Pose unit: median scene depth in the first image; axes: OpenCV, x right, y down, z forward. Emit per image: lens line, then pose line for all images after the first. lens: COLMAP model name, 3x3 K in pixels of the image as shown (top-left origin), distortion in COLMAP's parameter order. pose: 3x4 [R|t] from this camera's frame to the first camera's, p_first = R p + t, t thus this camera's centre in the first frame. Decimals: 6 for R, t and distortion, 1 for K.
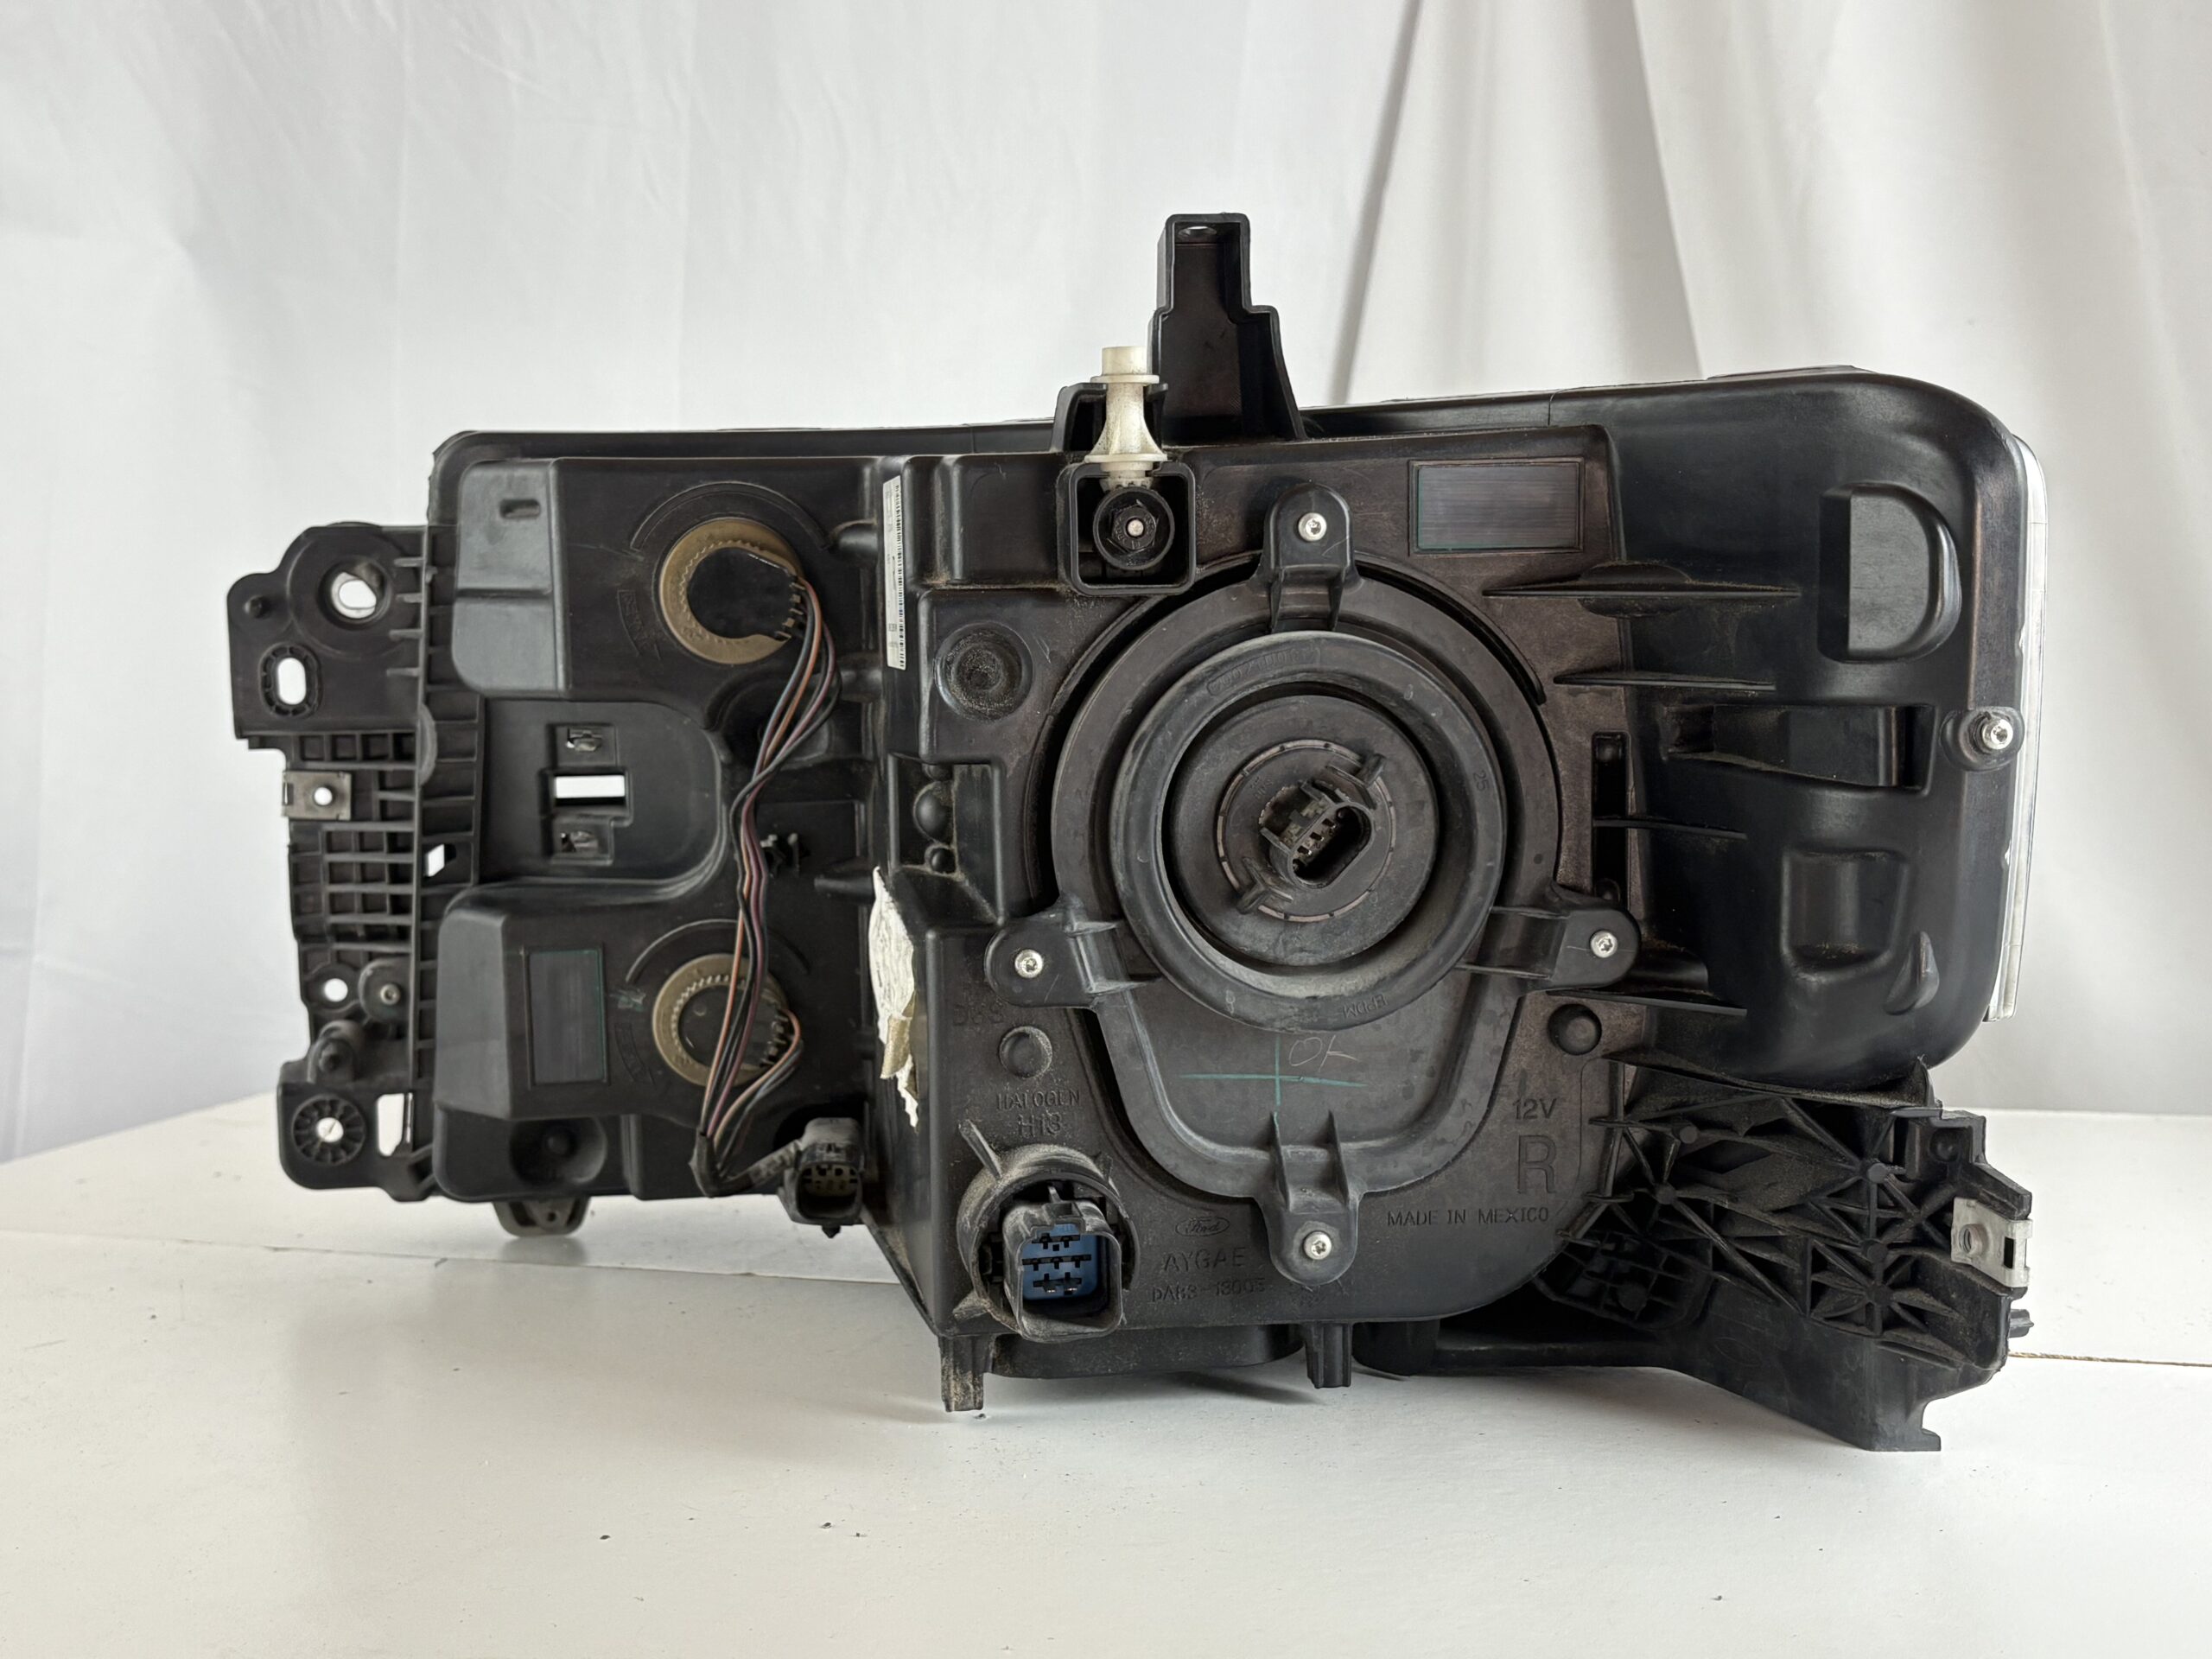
lens RADIAL K [[2632.5, 0, 1087.9], [0, 2632.5, 836.2], [0, 0, 1]] dist [0.136705, 0.000000]
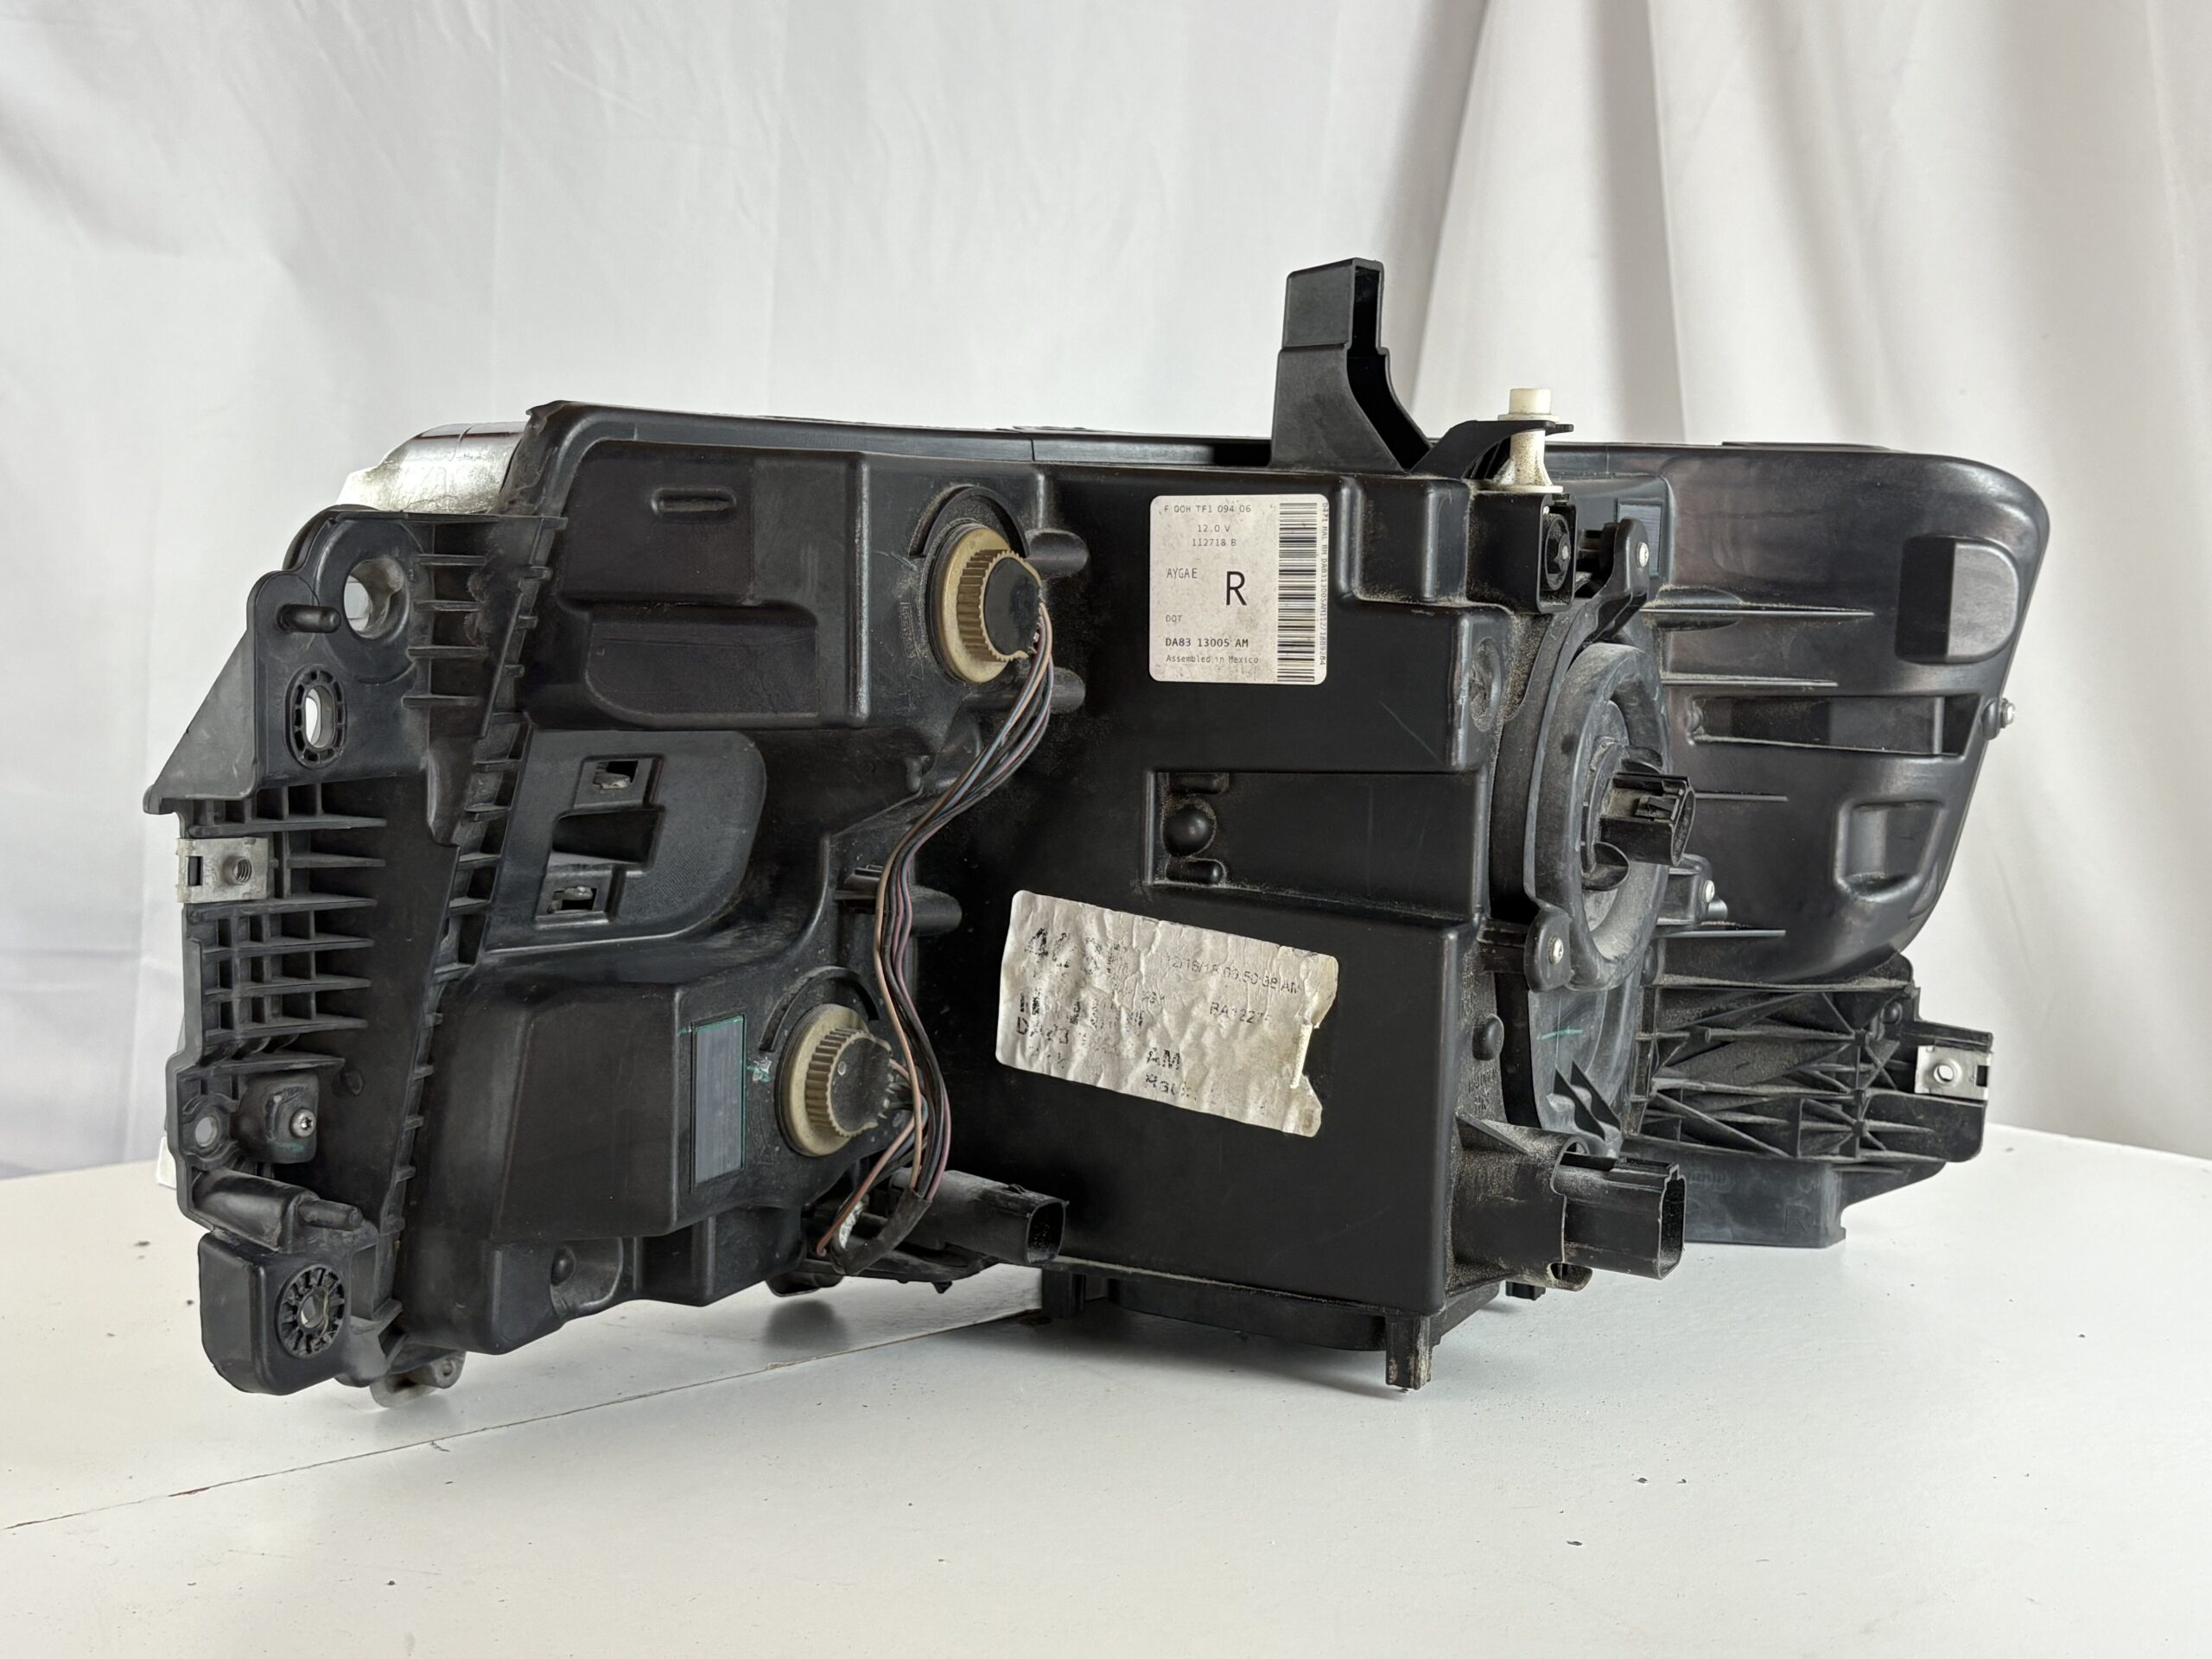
lens RADIAL K [[2632.5, 0, 1099.3], [0, 2632.5, 812.7], [0, 0, 1]] dist [0.136705, 0.000000]
pose [[0.597958, -0.058044, 0.799423, -0.997506], [0.061046, 0.997776, 0.026784, -0.048372], [-0.799200, 0.032786, 0.600171, 0.482869]]
